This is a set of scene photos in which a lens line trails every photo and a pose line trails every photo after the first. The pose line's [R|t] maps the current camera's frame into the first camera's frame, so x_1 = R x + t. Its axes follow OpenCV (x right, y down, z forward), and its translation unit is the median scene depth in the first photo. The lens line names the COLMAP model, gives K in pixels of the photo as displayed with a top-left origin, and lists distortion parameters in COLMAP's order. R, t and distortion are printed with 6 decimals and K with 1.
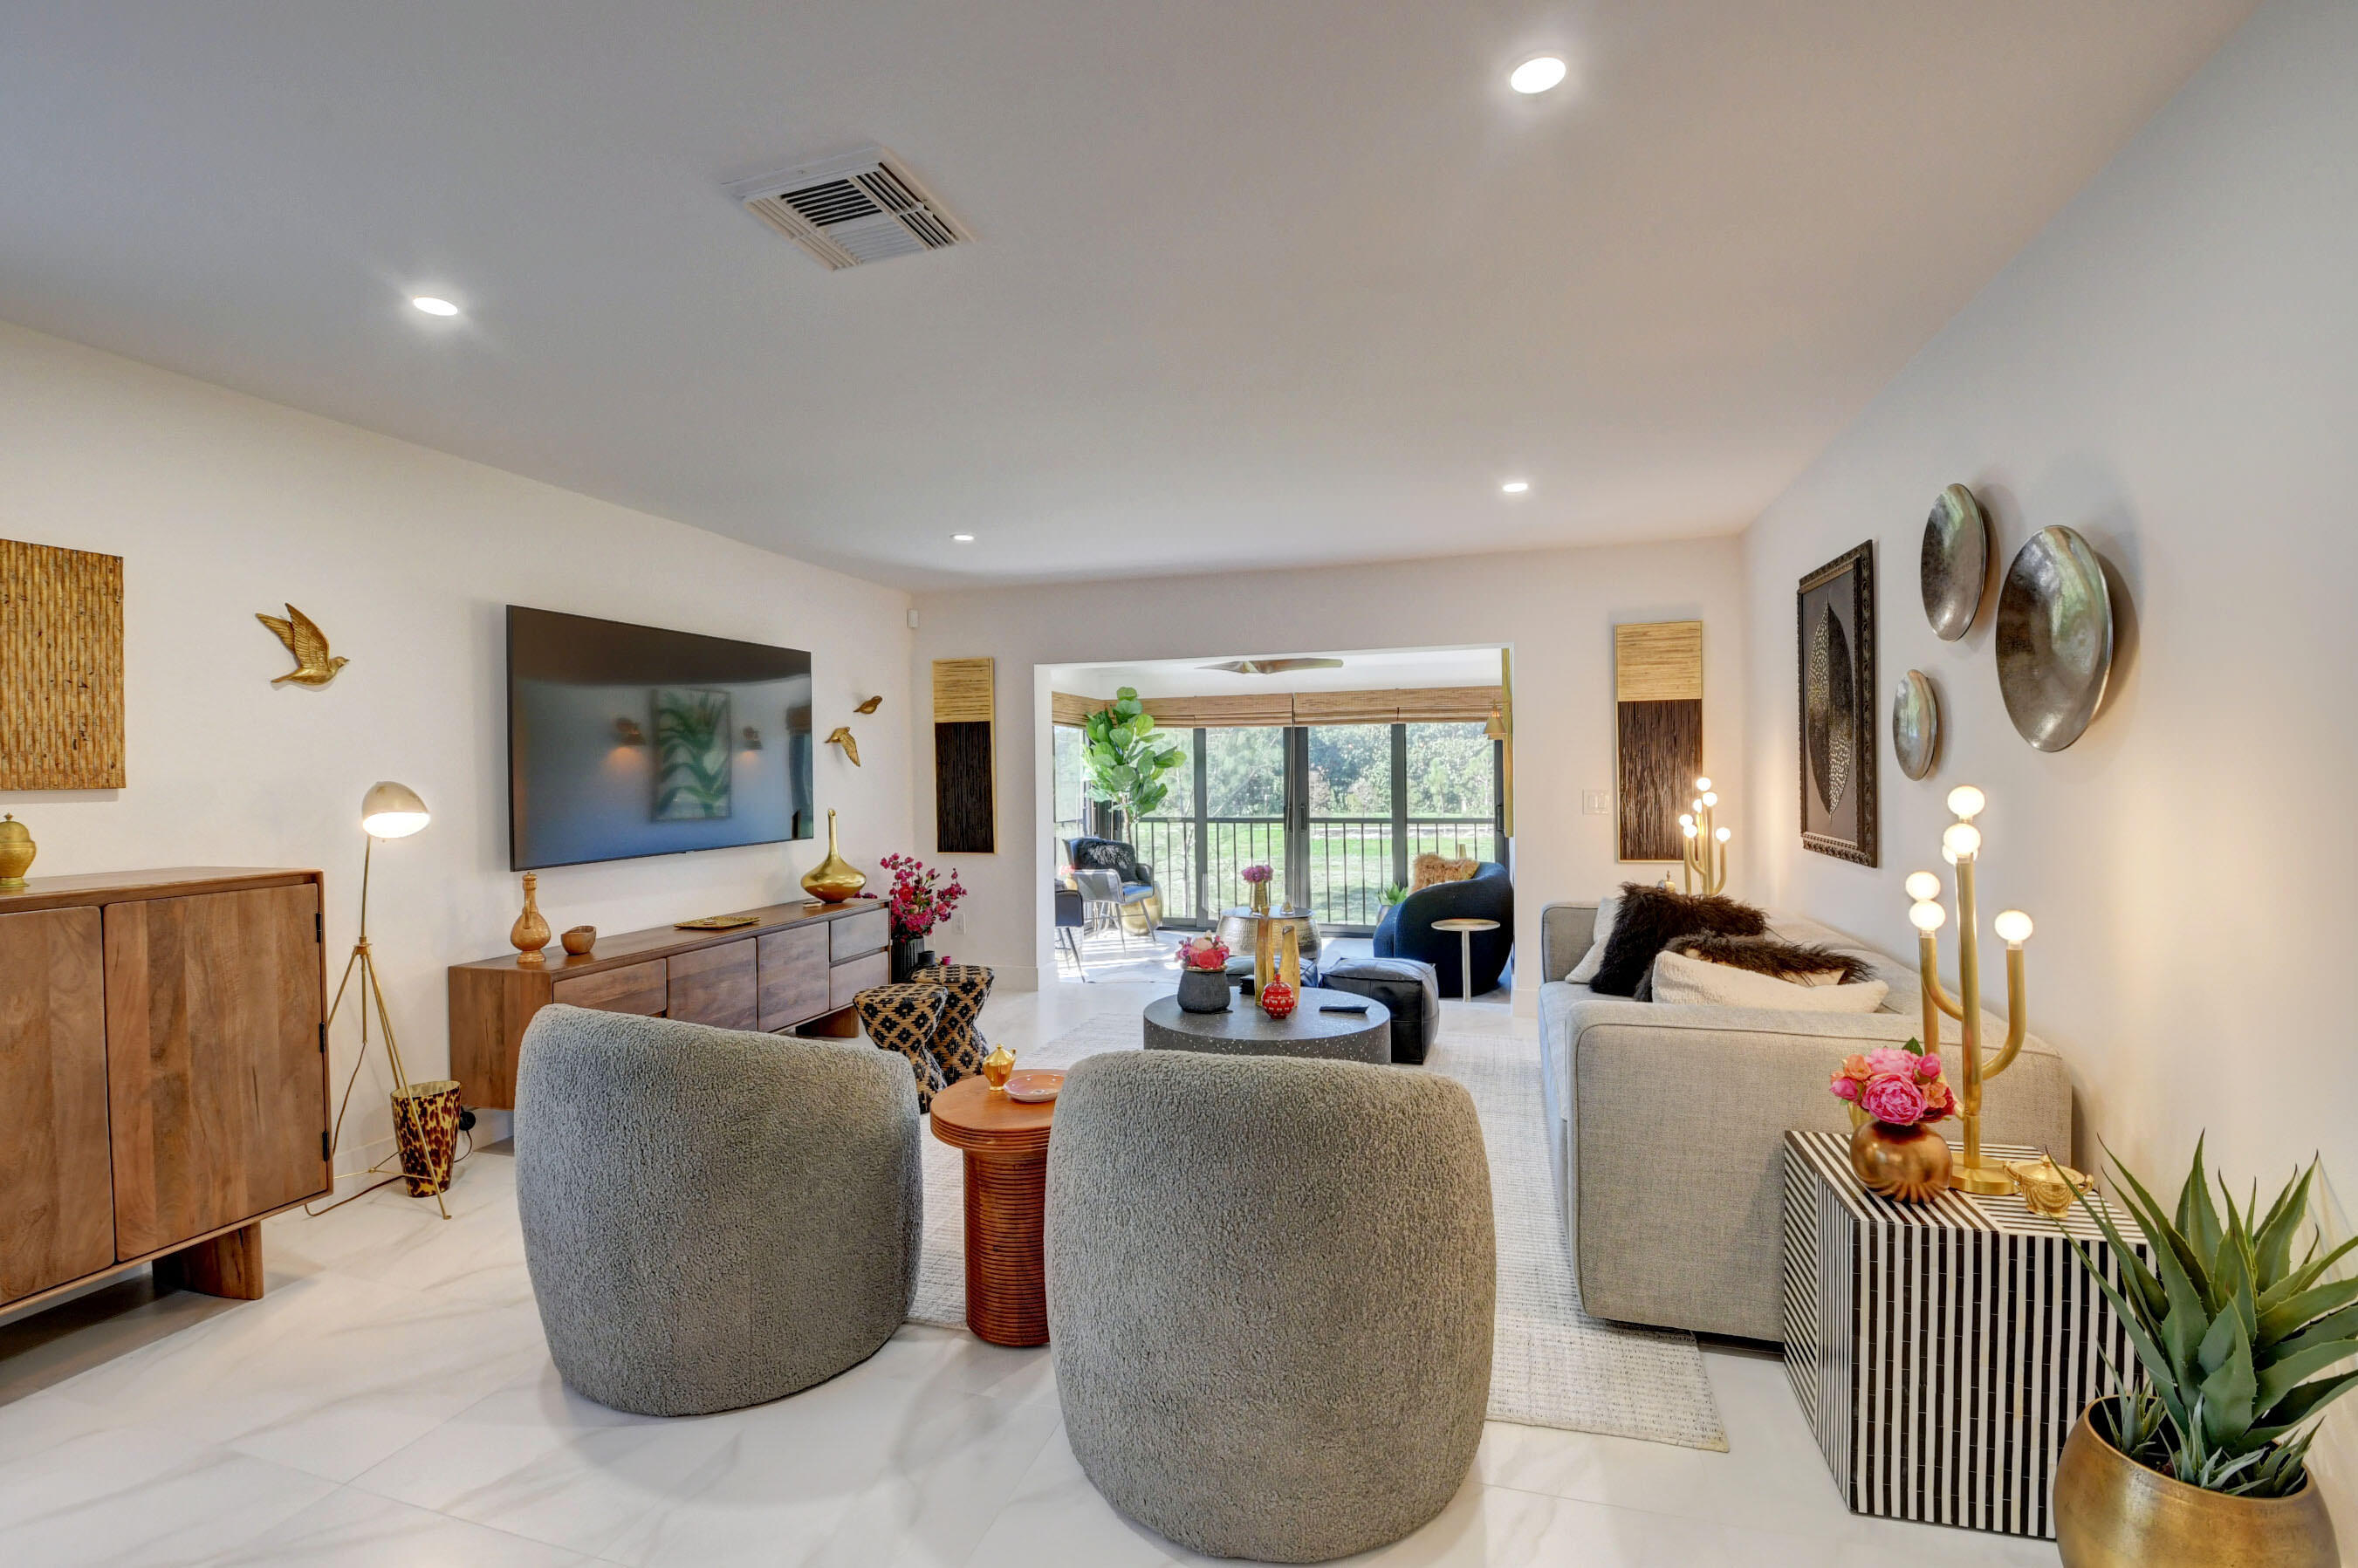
lens RADIAL K [[1034.3, 0, 1179.0], [0, 1034.3, 784.0], [0, 0, 1]] dist [0.014970, -0.020572]
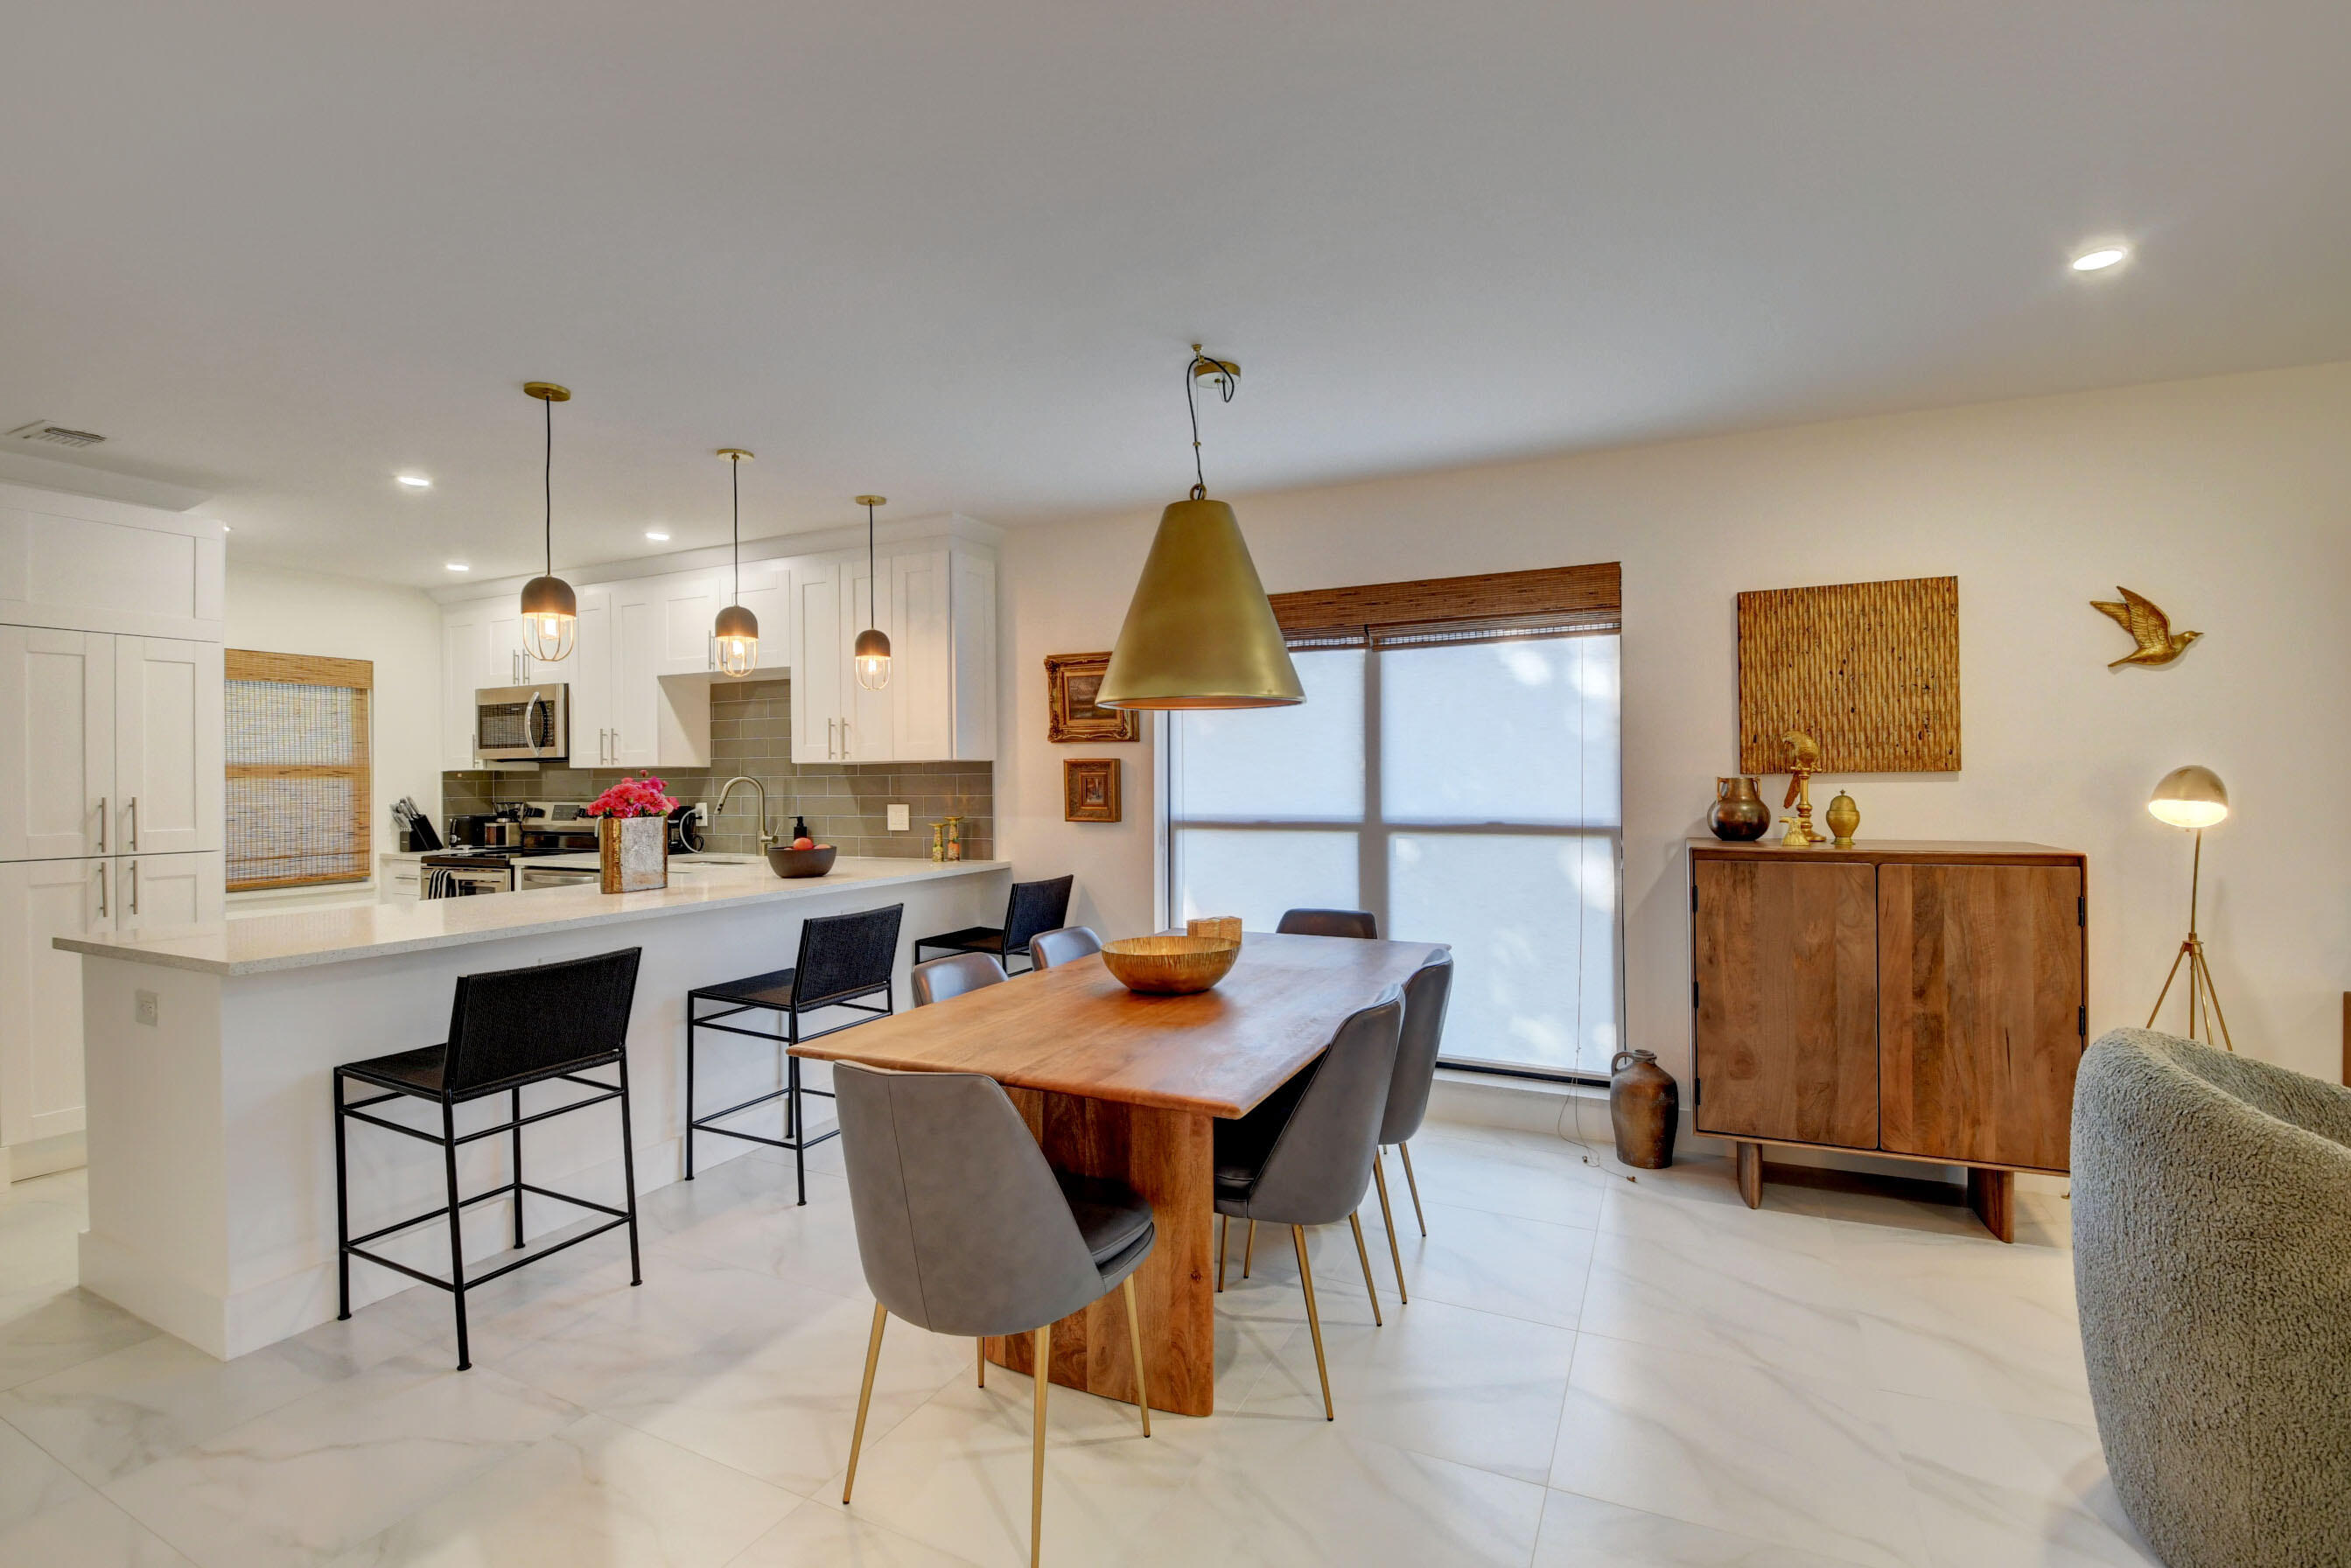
lens RADIAL K [[1035.4, 0, 1172.3], [0, 1035.4, 779.2], [0, 0, 1]] dist [0.030907, -0.041399]
pose [[-0.159657, 0.014610, -0.987064, 0.161660], [0.003464, 0.999893, 0.014240, -0.003529], [0.987167, -0.001146, -0.159690, 0.156636]]
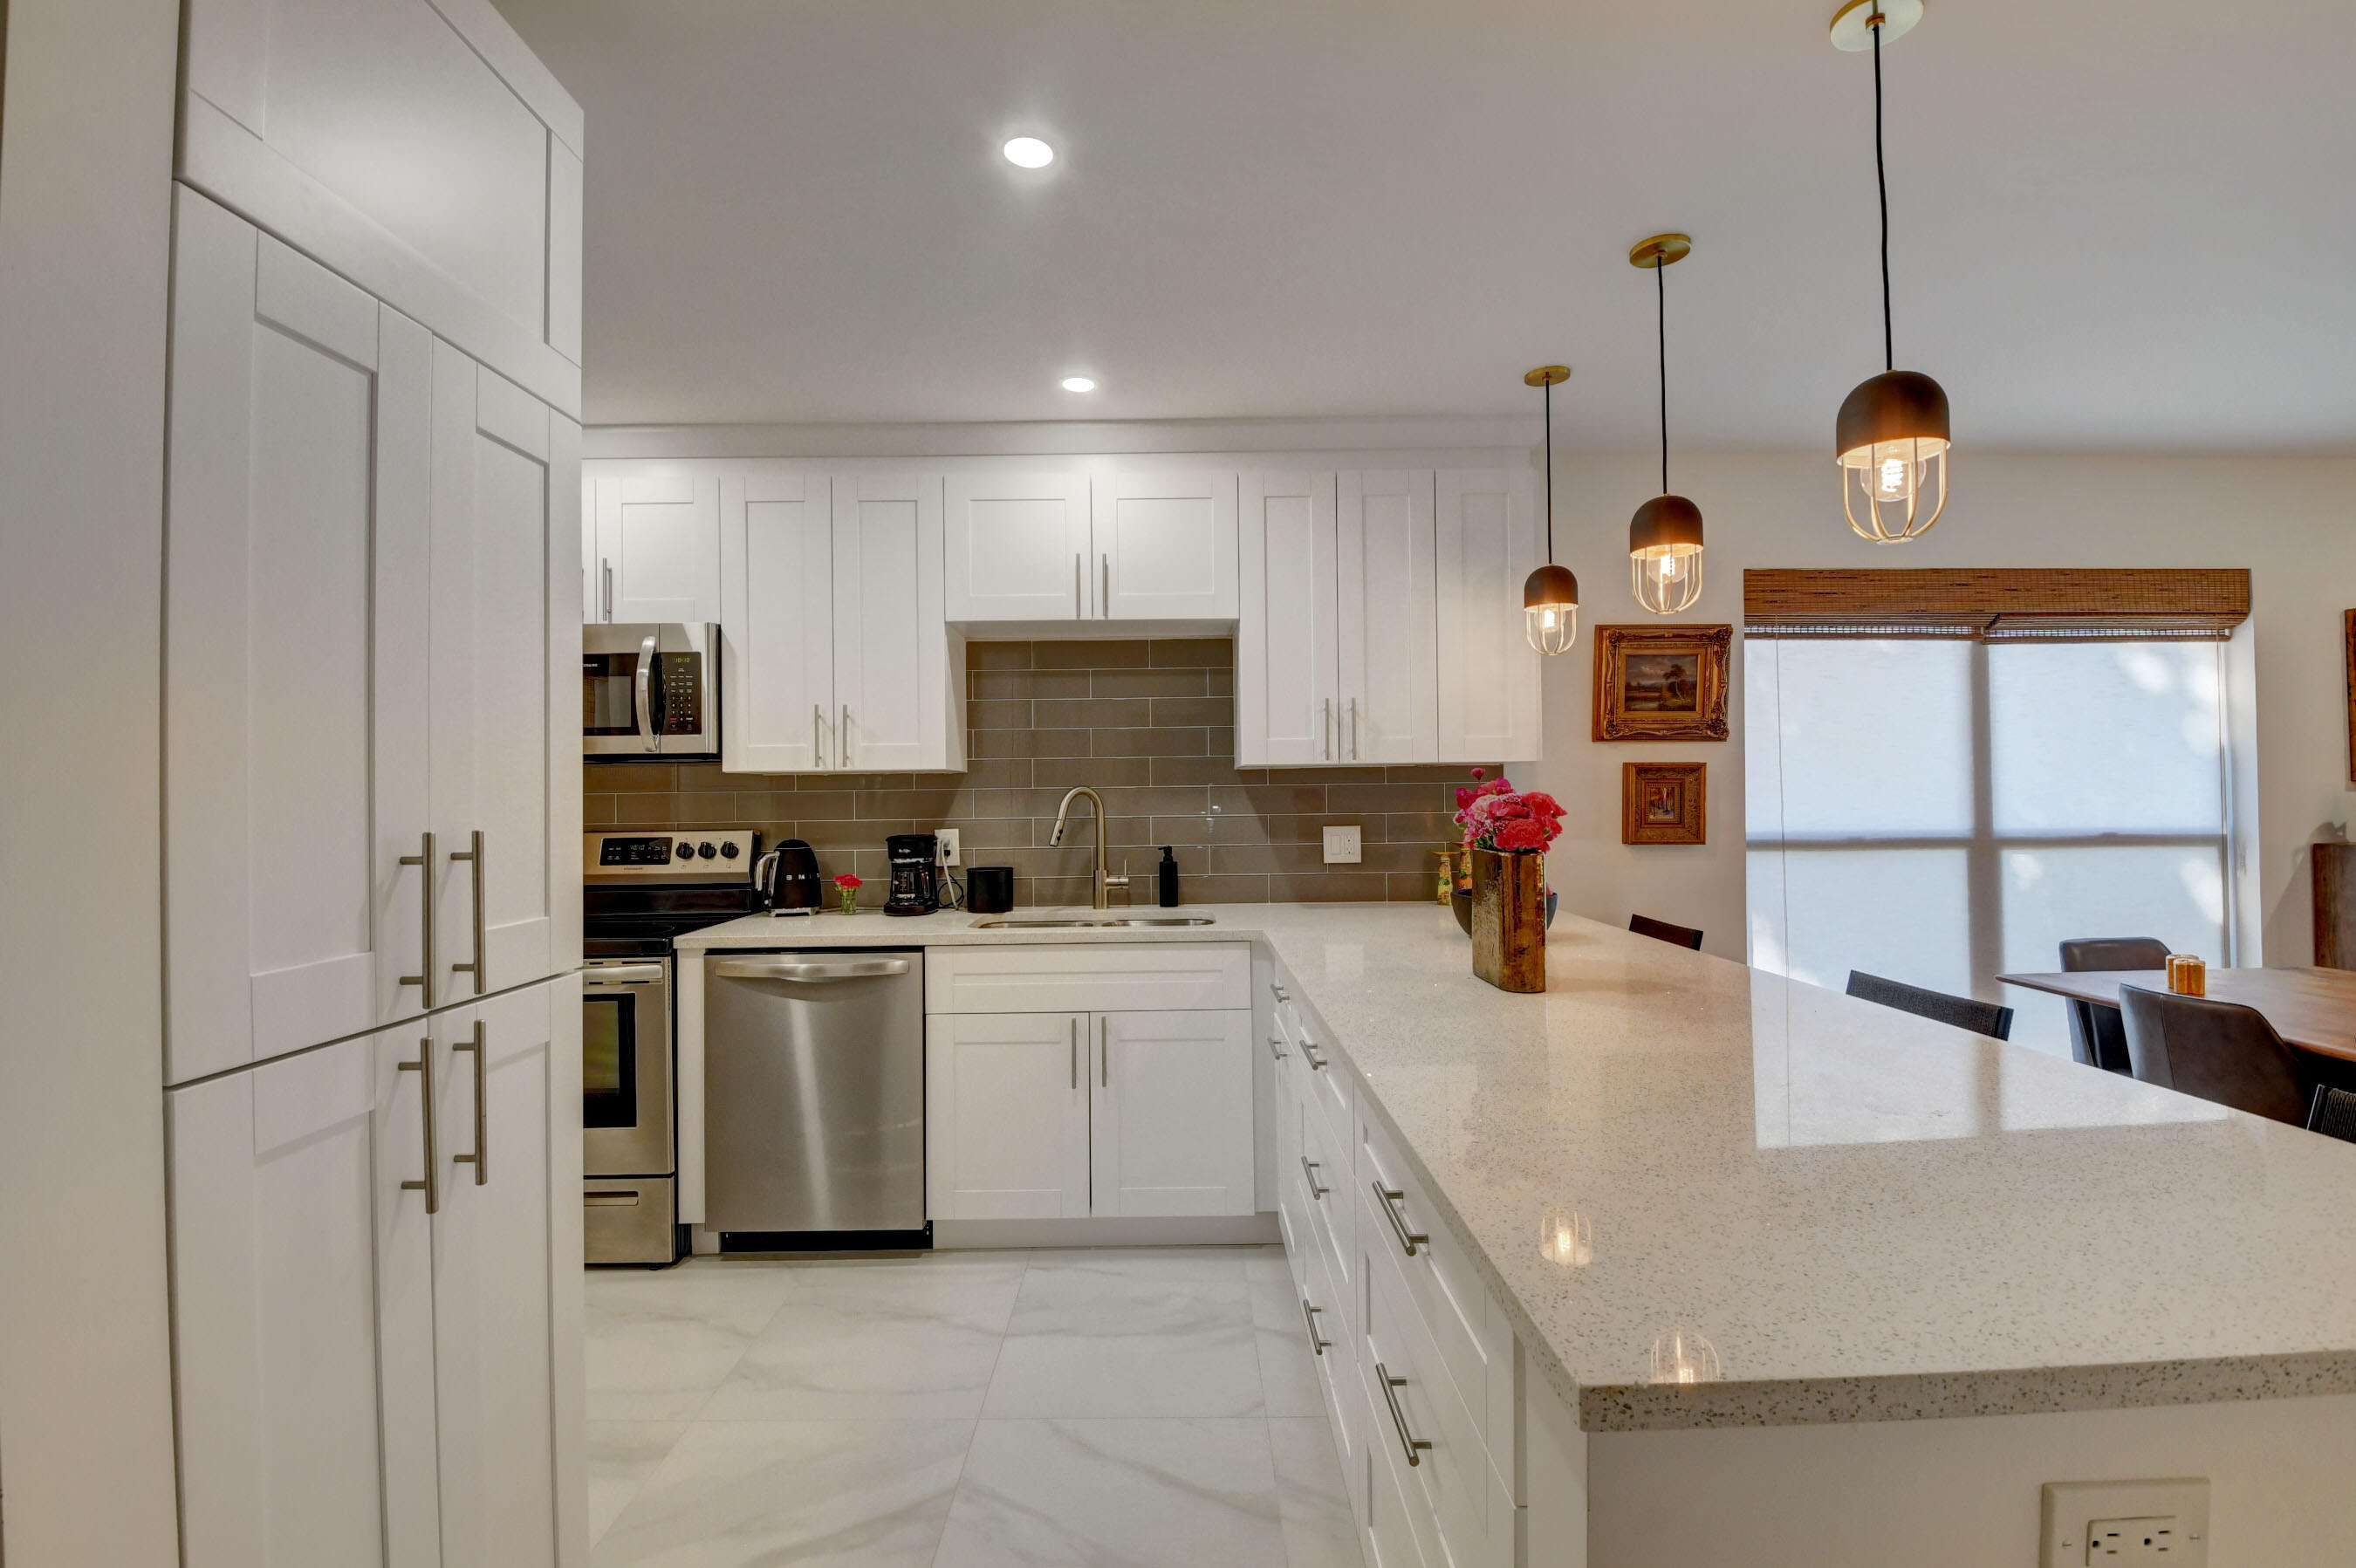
lens RADIAL K [[1037.6, 0, 1174.8], [0, 1037.6, 779.2], [0, 0, 1]] dist [0.030907, -0.041399]
pose [[0.290971, -0.004145, -0.956723, -0.135968], [0.000746, 0.999991, -0.004105, 0.005124], [0.956732, 0.000481, 0.290971, -0.560106]]
